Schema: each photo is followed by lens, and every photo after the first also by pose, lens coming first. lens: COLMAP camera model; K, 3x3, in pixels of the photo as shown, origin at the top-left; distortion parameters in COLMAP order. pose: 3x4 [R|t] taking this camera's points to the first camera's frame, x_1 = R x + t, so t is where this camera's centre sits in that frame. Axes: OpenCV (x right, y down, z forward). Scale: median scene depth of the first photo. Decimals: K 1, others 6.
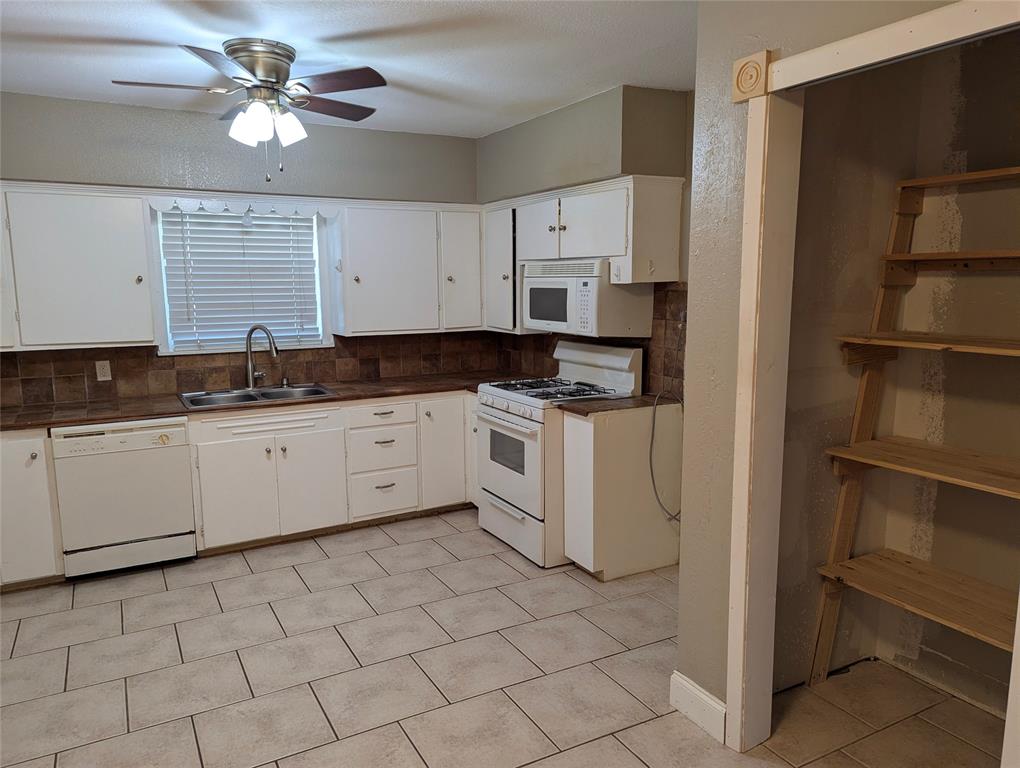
lens RADIAL K [[726.0, 0, 507.3], [0, 726.0, 381.6], [0, 0, 1]] dist [0.067225, -0.053153]
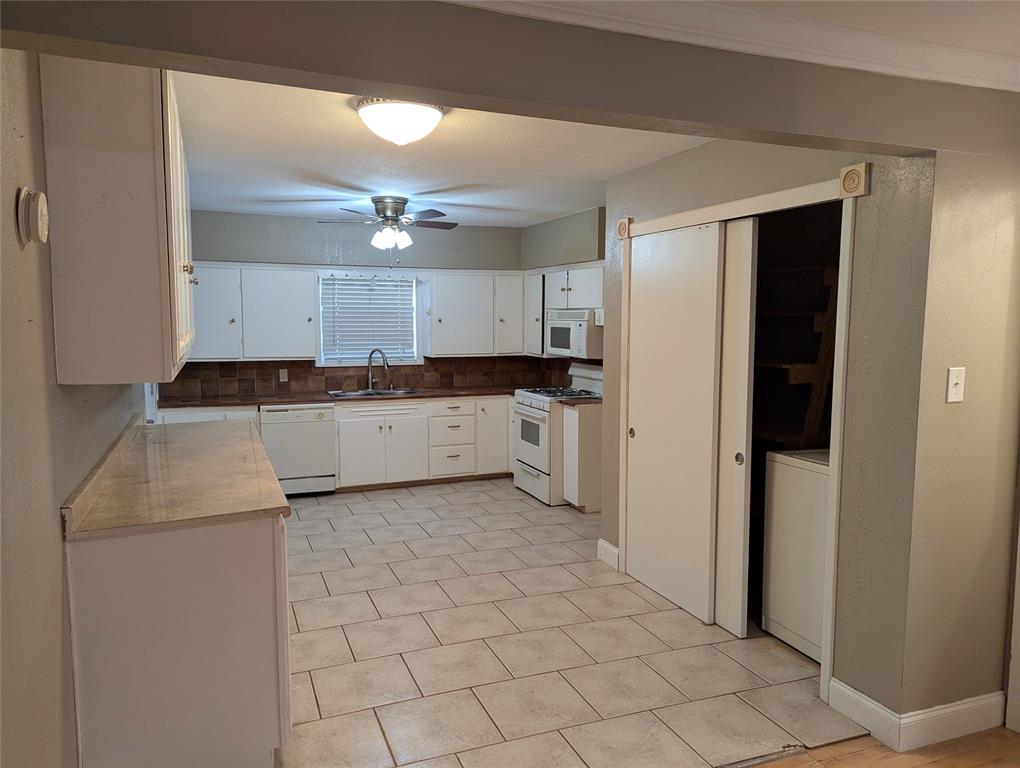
lens RADIAL K [[726.0, 0, 505.8], [0, 726.0, 377.6], [0, 0, 1]] dist [0.067225, -0.053153]
pose [[0.991902, 0.021685, -0.125139, 0.131841], [-0.028512, 0.998186, -0.053020, 0.060195], [0.123762, 0.056158, 0.990722, -0.514846]]
